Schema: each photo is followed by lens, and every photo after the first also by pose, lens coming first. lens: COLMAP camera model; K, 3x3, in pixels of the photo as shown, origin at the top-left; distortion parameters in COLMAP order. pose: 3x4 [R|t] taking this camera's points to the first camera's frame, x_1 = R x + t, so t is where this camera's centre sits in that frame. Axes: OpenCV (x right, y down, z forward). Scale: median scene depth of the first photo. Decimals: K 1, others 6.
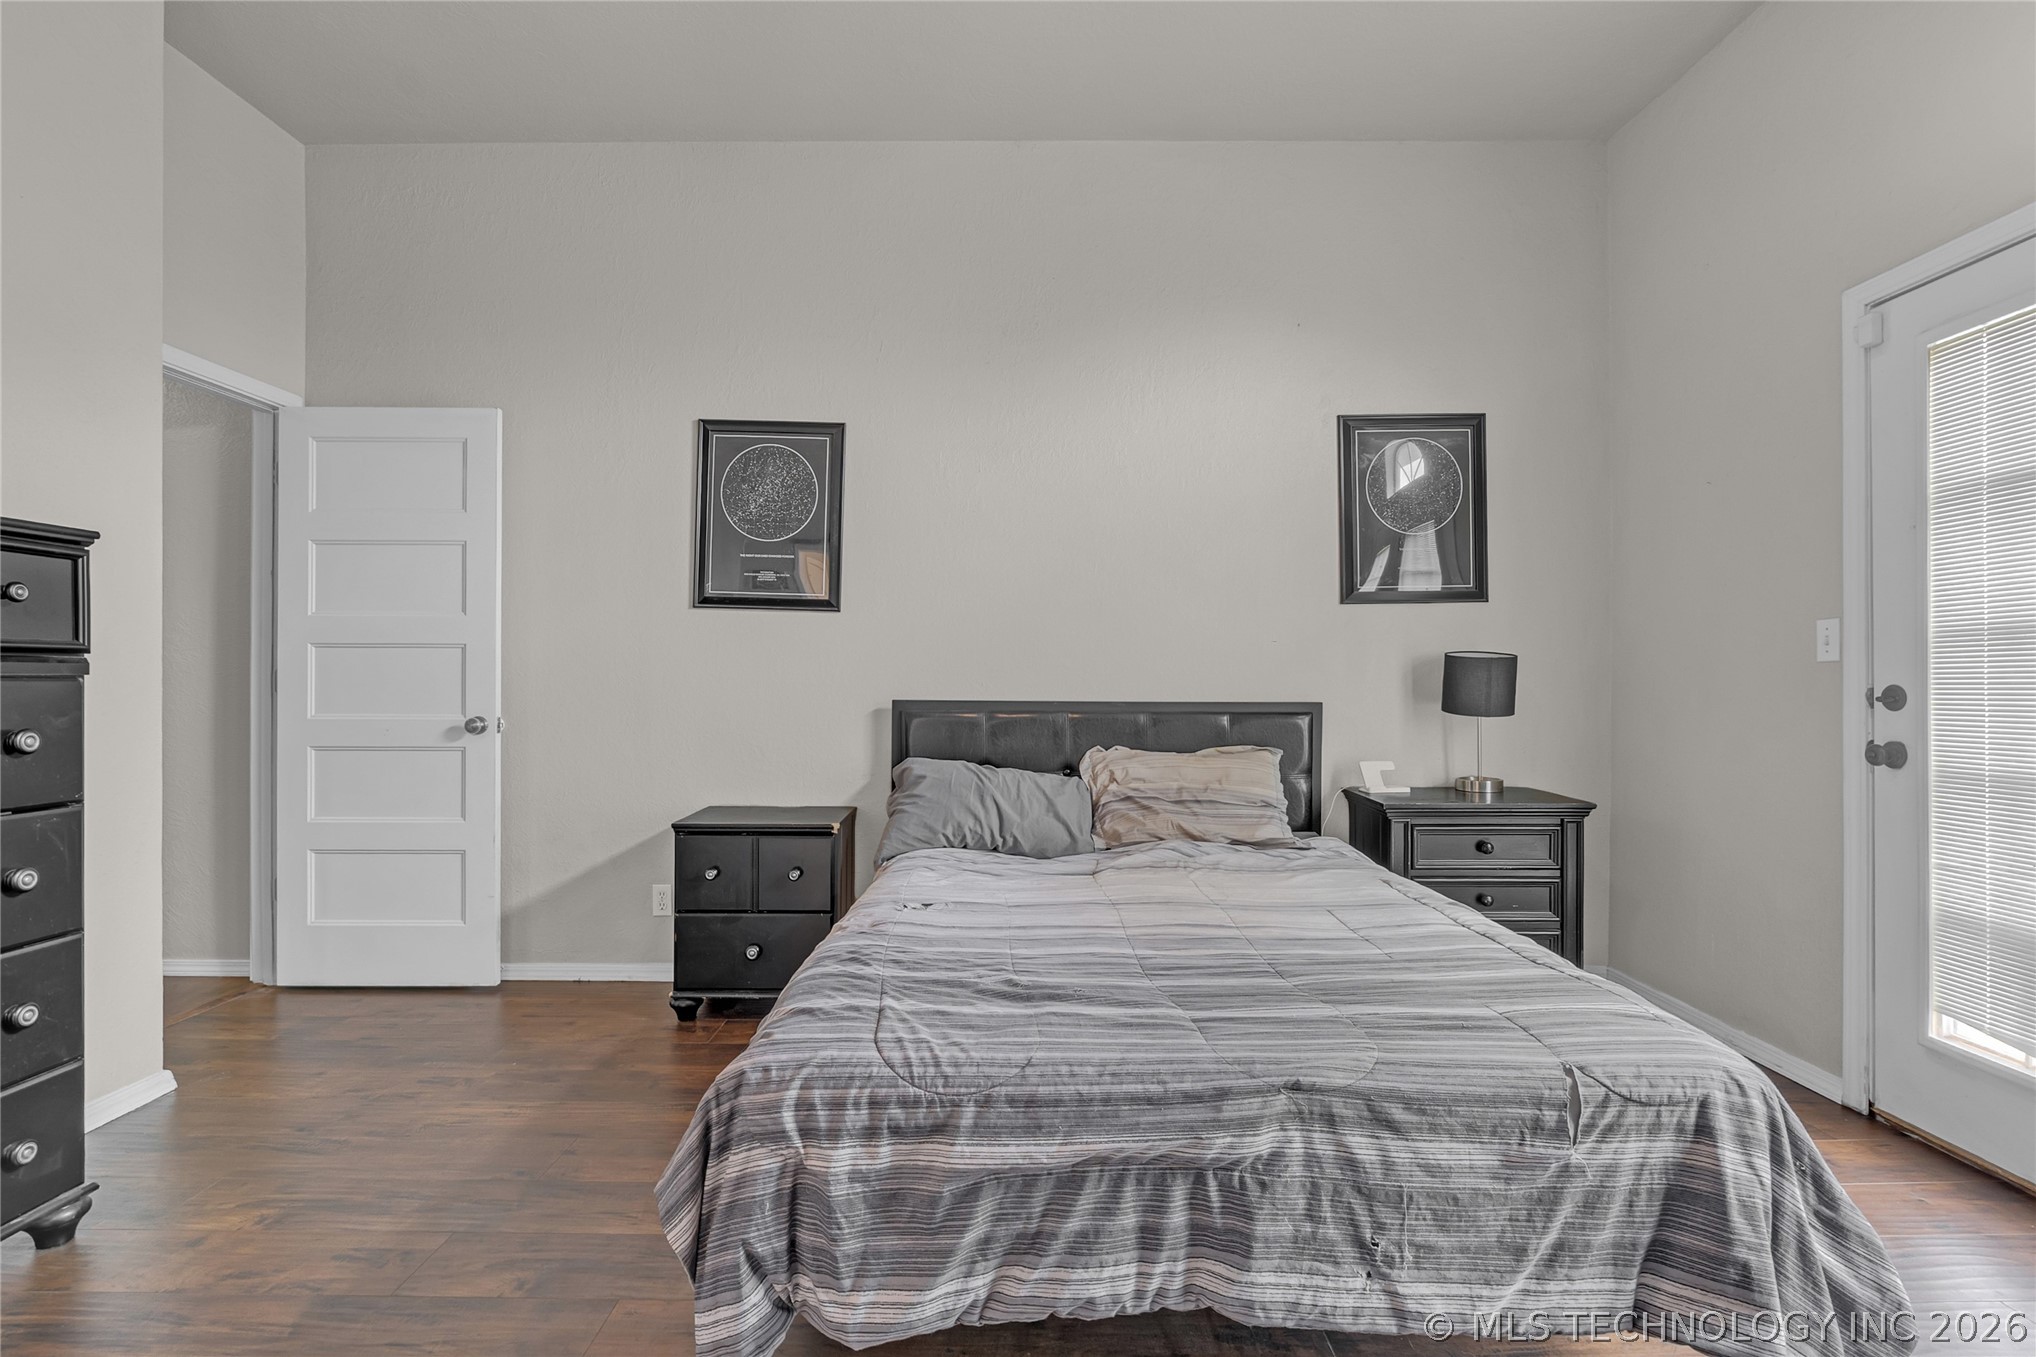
lens RADIAL K [[942.2, 0, 998.3], [0, 942.2, 678.4], [0, 0, 1]] dist [-0.011318, 0.001363]
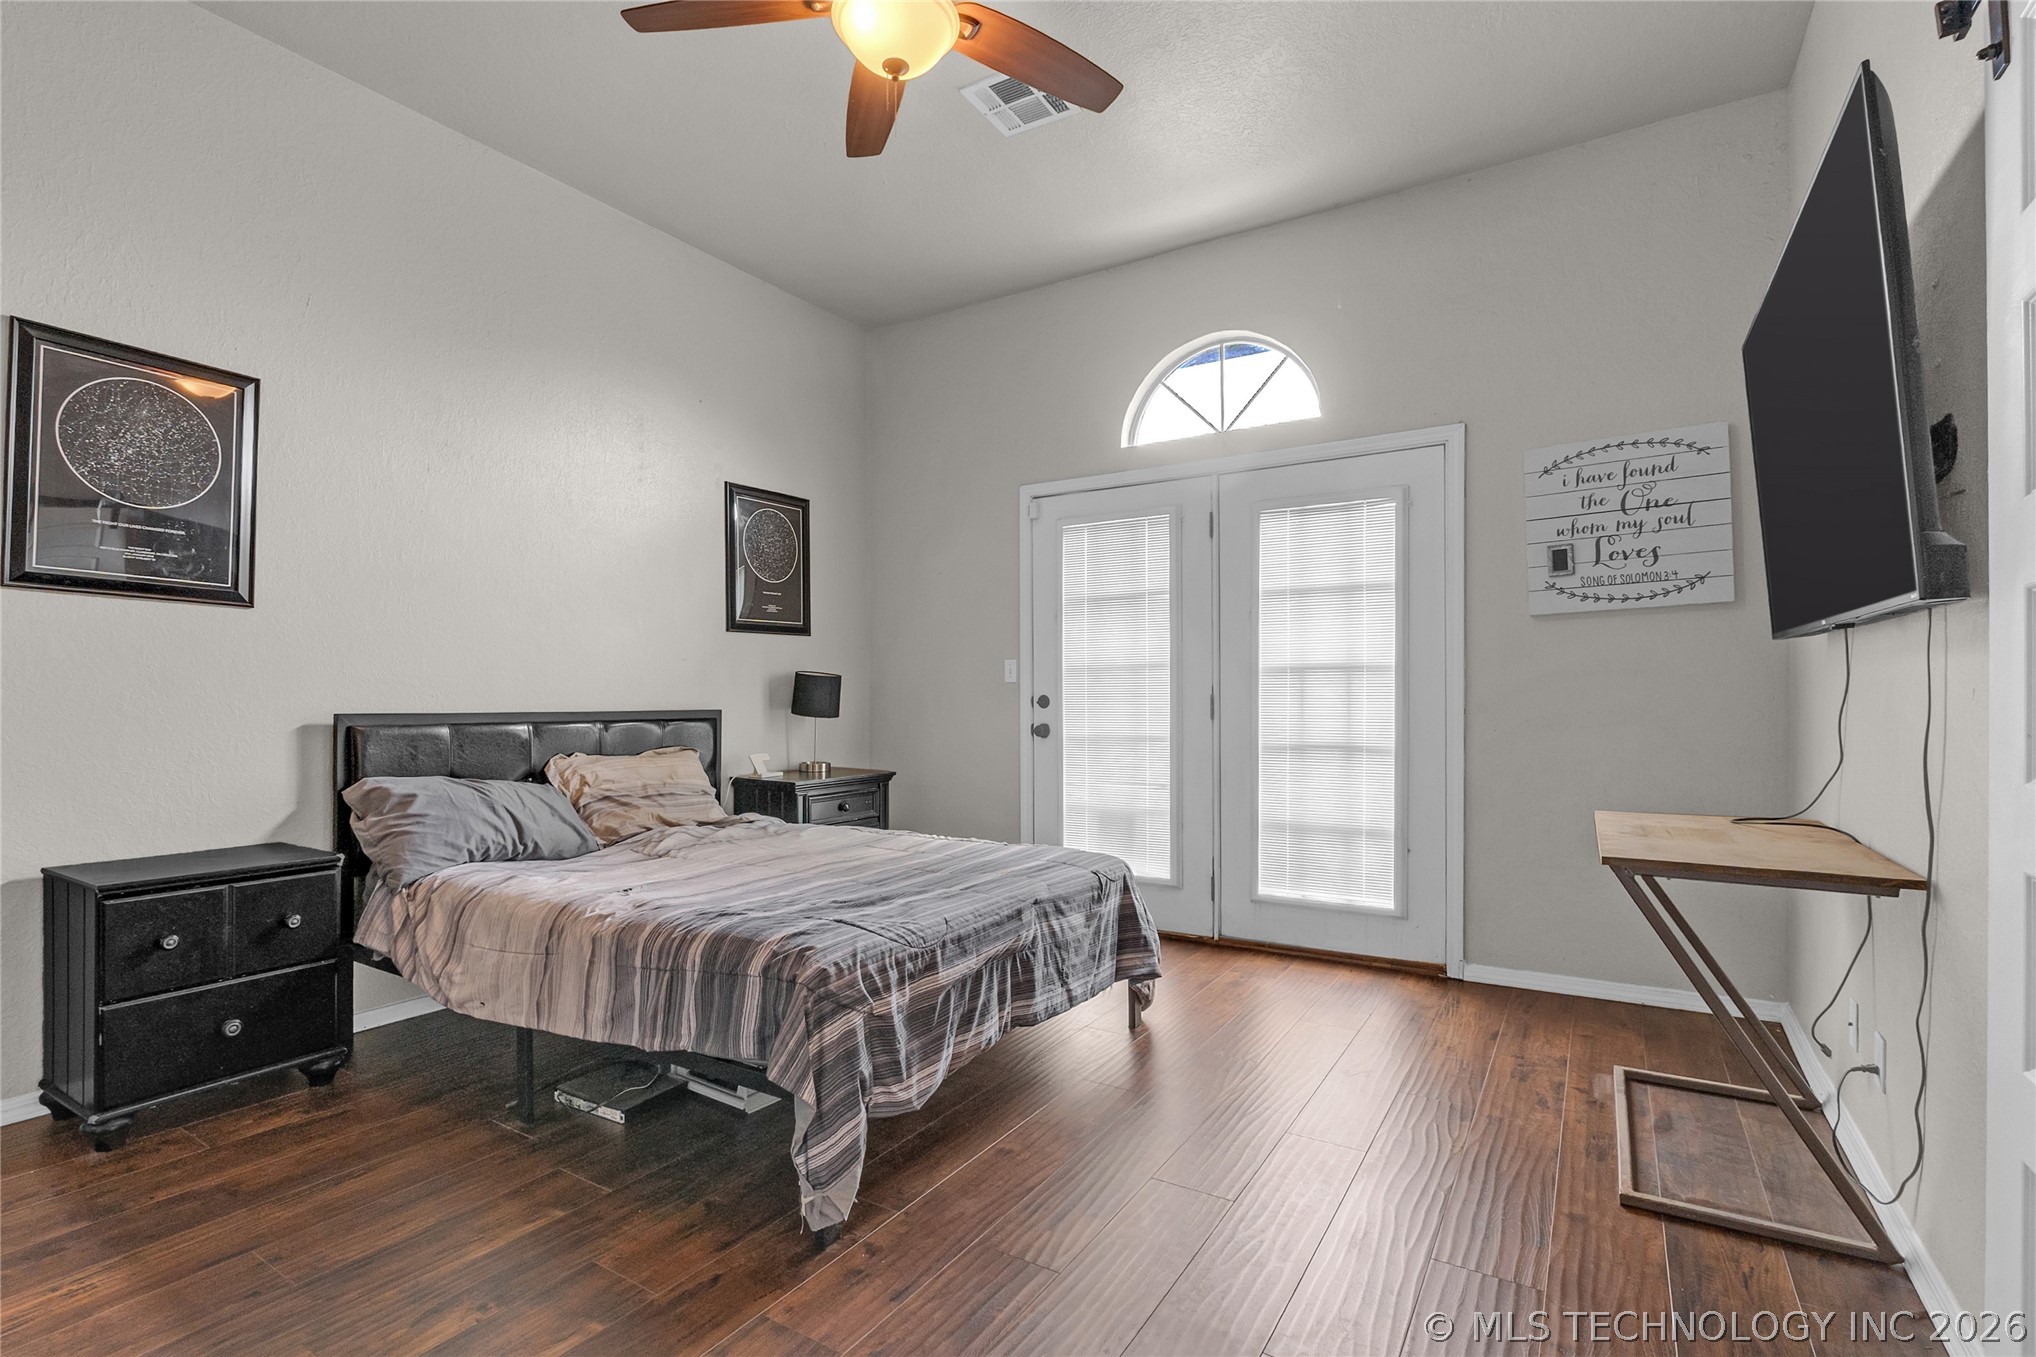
lens RADIAL K [[970.7, 0, 1008.8], [0, 970.7, 679.6], [0, 0, 1]] dist [-0.015690, 0.000475]
pose [[0.518822, 0.011863, 0.854800, -1.432828], [-0.004606, 0.999928, -0.011082, -0.004267], [-0.854870, 0.001813, 0.518839, 0.003082]]
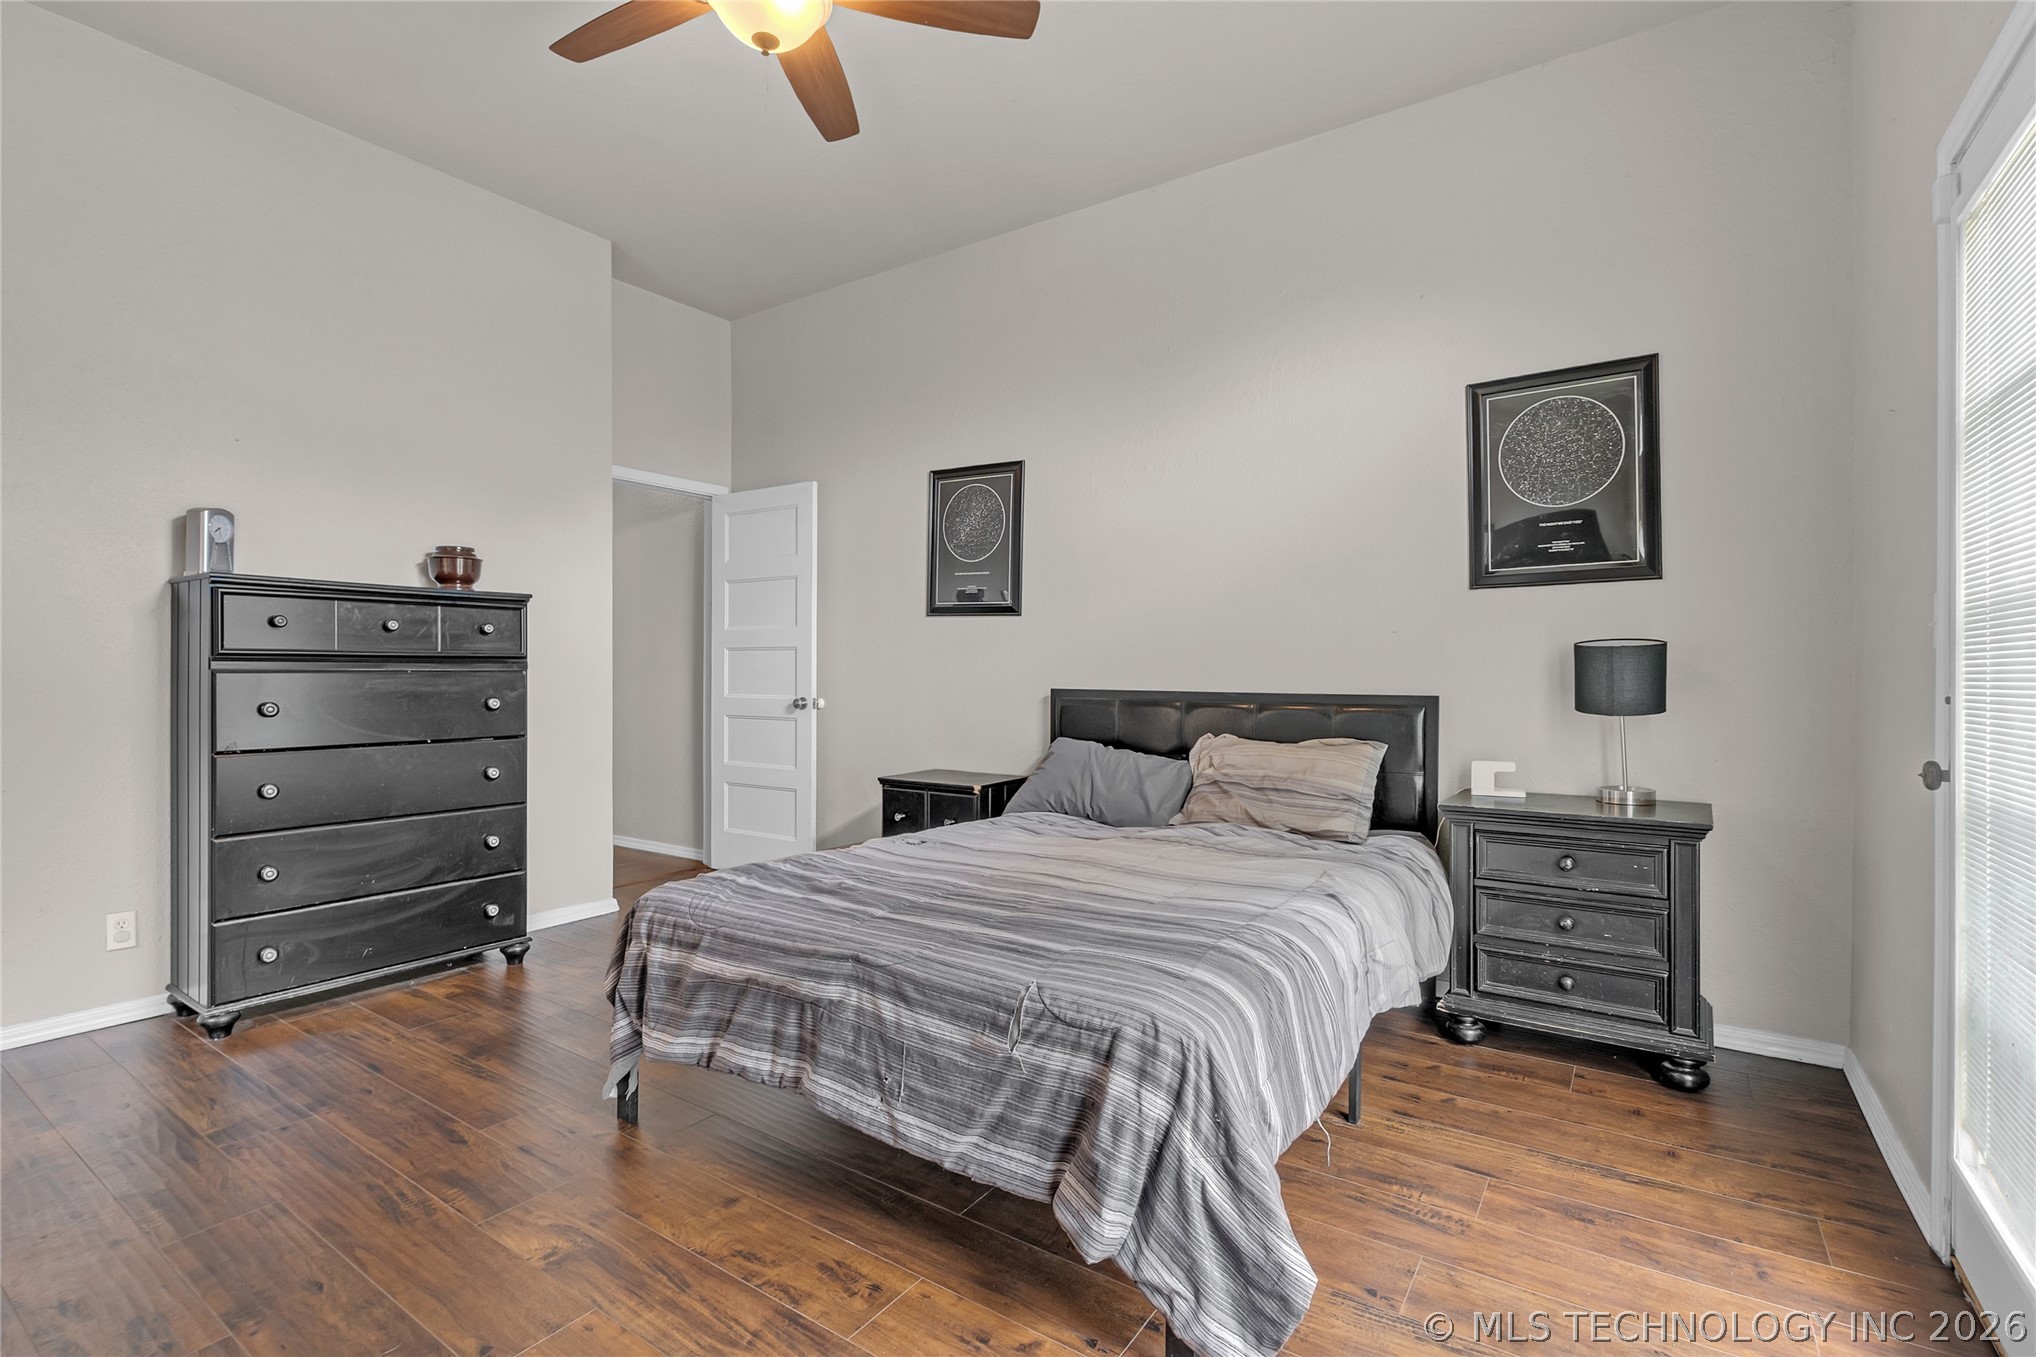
lens RADIAL K [[937.5, 0, 989.6], [0, 937.5, 673.9], [0, 0, 1]] dist [-0.010144, 0.000461]
pose [[0.822903, 0.001112, -0.568180, 1.284397], [0.002040, 0.999986, 0.004912, -0.004571], [0.568178, -0.005201, 0.822889, -0.052915]]
